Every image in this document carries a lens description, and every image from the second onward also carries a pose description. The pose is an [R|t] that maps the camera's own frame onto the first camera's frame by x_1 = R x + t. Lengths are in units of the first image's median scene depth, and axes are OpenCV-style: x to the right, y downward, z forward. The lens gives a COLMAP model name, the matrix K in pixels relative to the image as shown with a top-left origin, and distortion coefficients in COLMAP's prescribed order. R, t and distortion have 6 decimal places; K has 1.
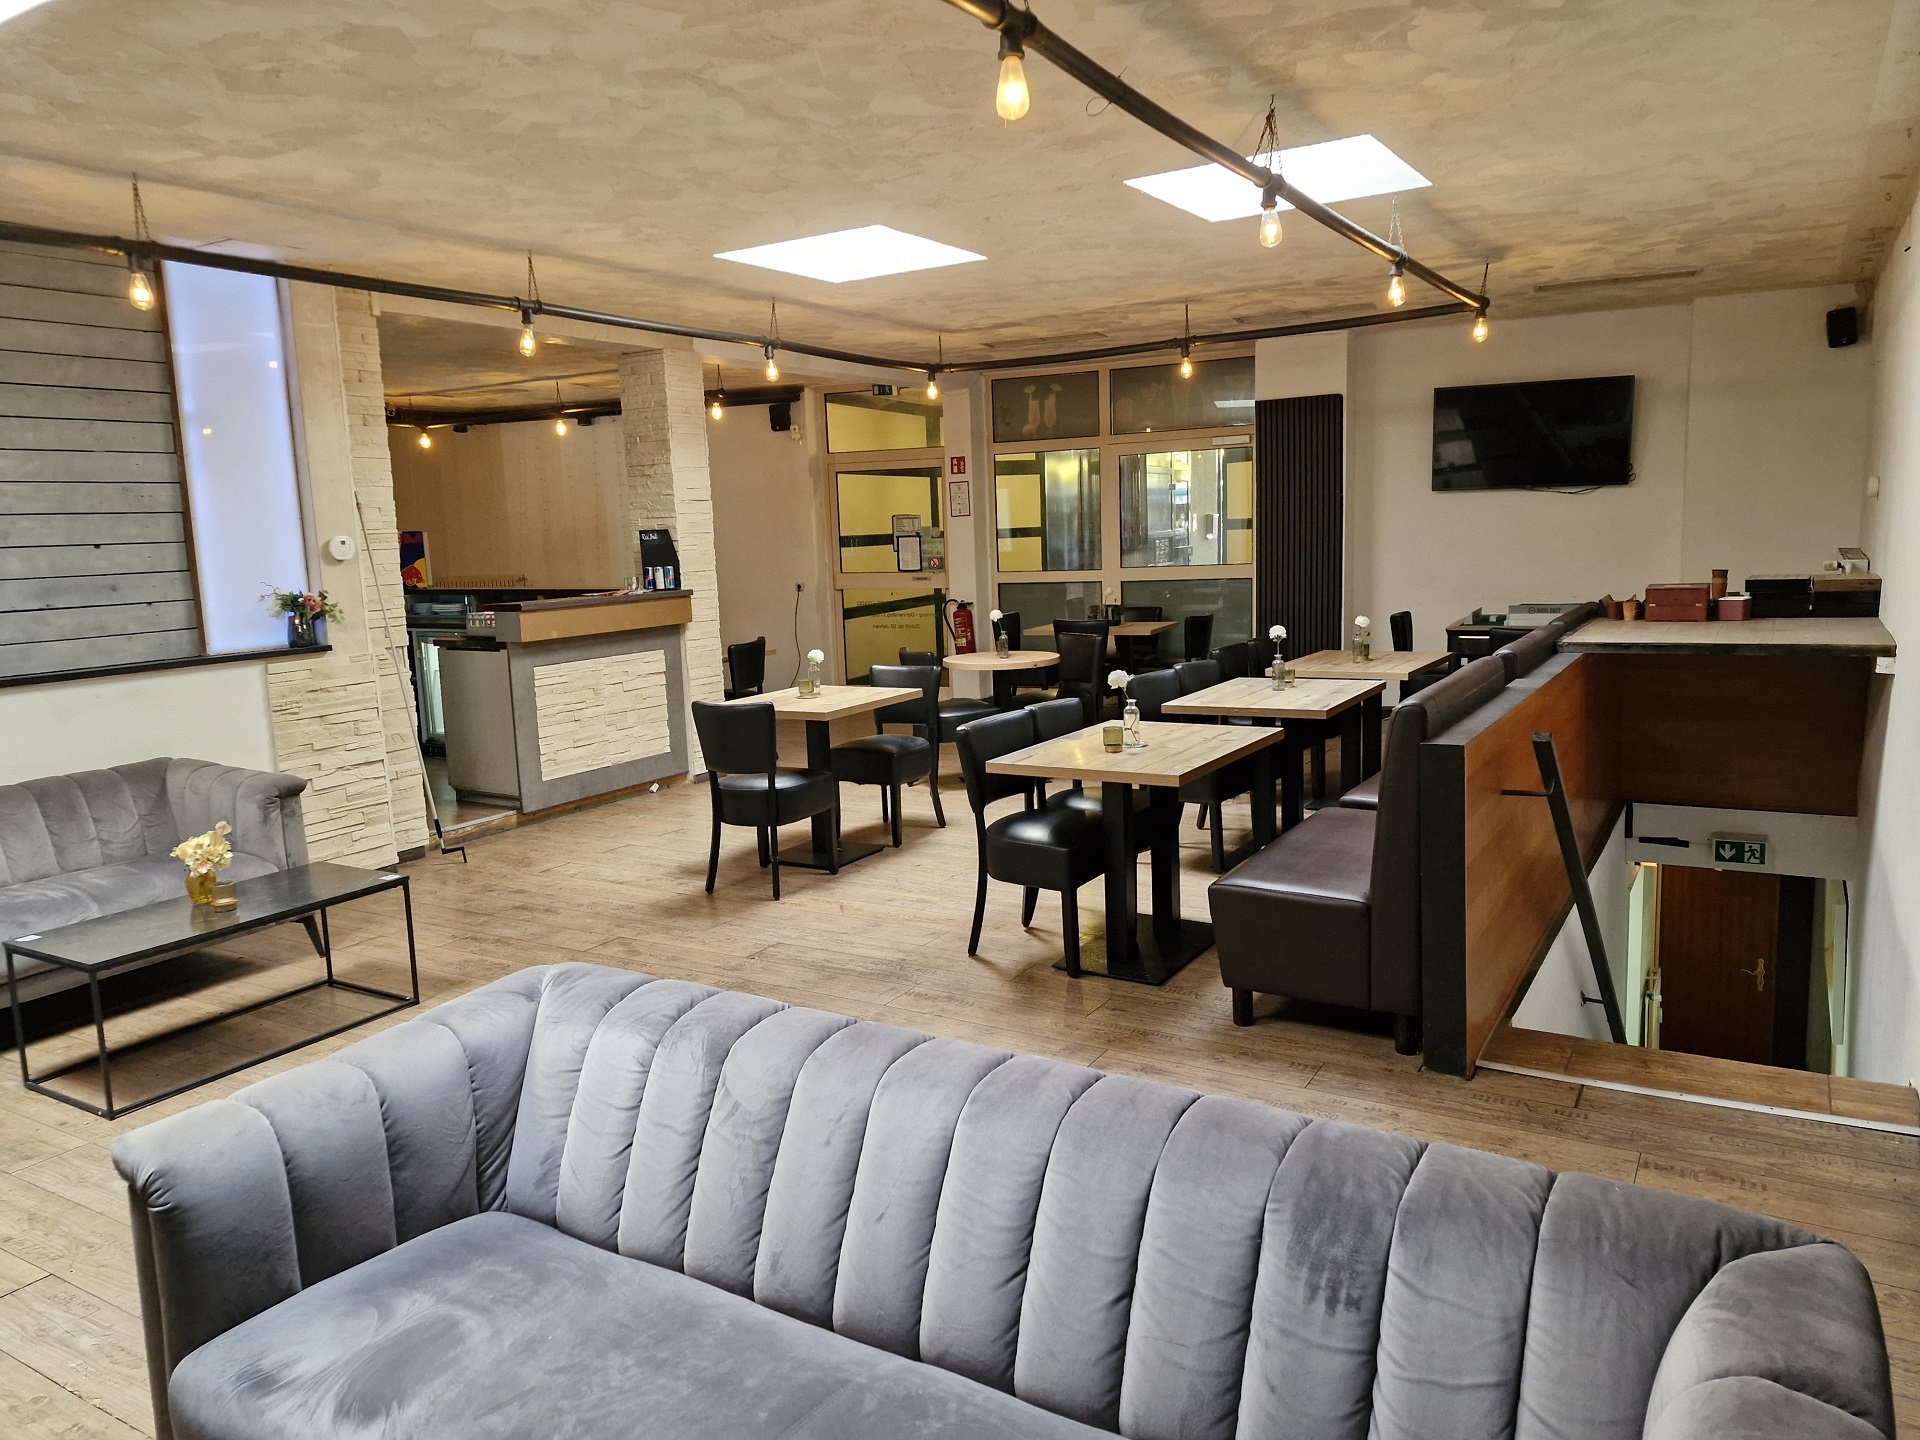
lens RADIAL K [[1337.1, 0, 950.6], [0, 1337.1, 735.7], [0, 0, 1]] dist [0.039299, -0.015192]
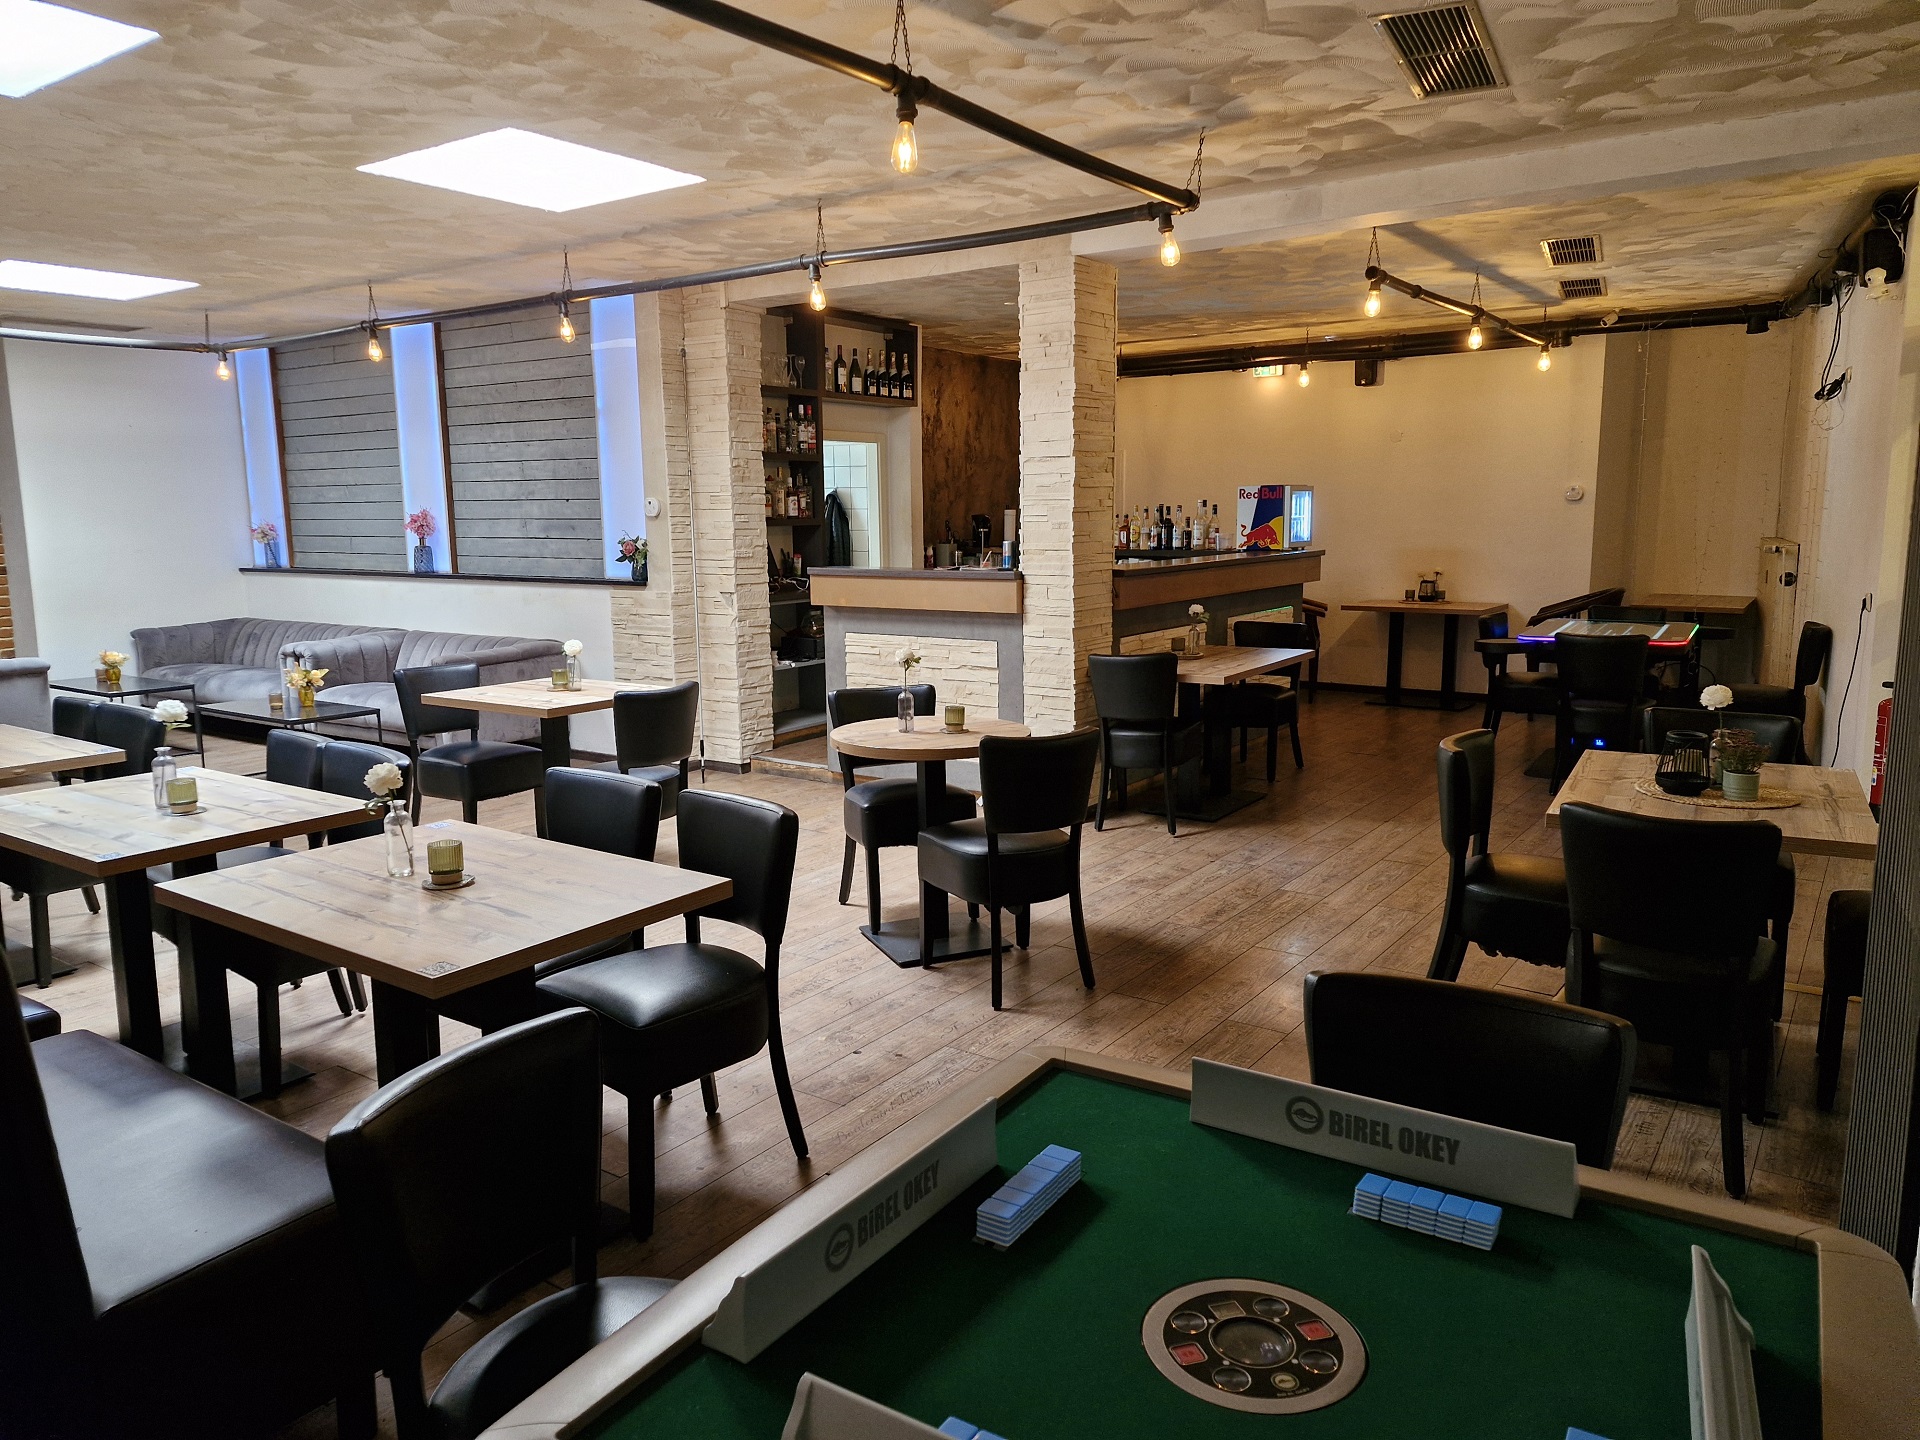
lens RADIAL K [[1337.1, 0, 954.1], [0, 1337.1, 717.2], [0, 0, 1]] dist [0.039299, -0.015192]
pose [[-0.043831, 0.194388, -0.979945, 0.863950], [-0.145087, 0.969250, 0.198756, -0.258350], [0.988448, 0.150889, -0.014280, 1.439698]]
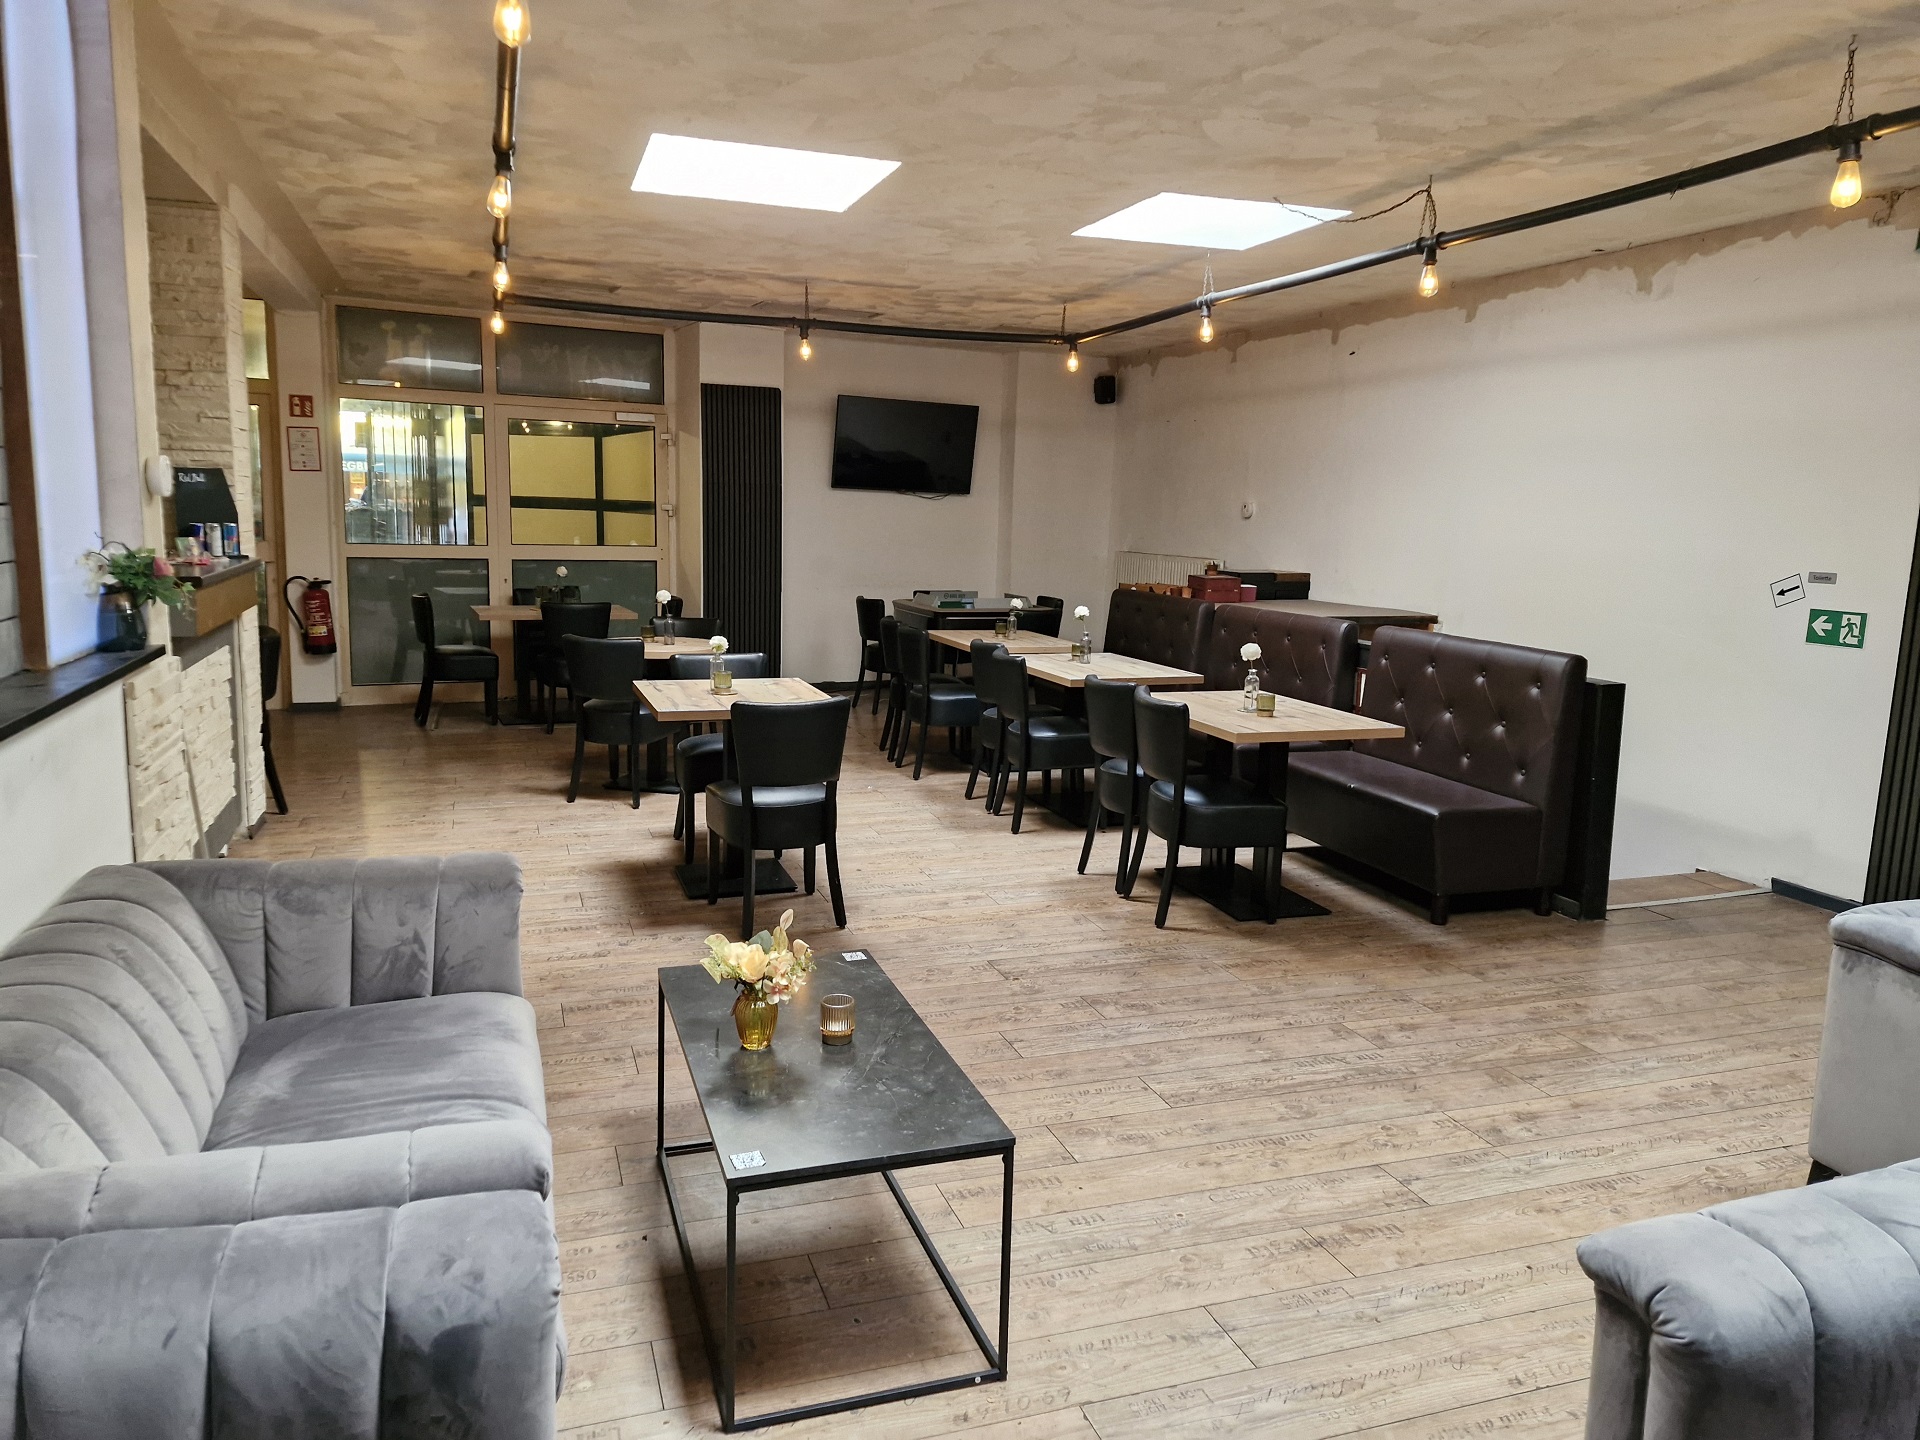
lens RADIAL K [[1337.1, 0, 959.4], [0, 1337.1, 699.8], [0, 0, 1]] dist [0.039299, -0.015192]
pose [[0.629334, -0.055611, 0.775142, -0.746398], [0.066382, 0.997638, 0.017677, -0.033579], [-0.774294, 0.040331, 0.631539, 0.397867]]
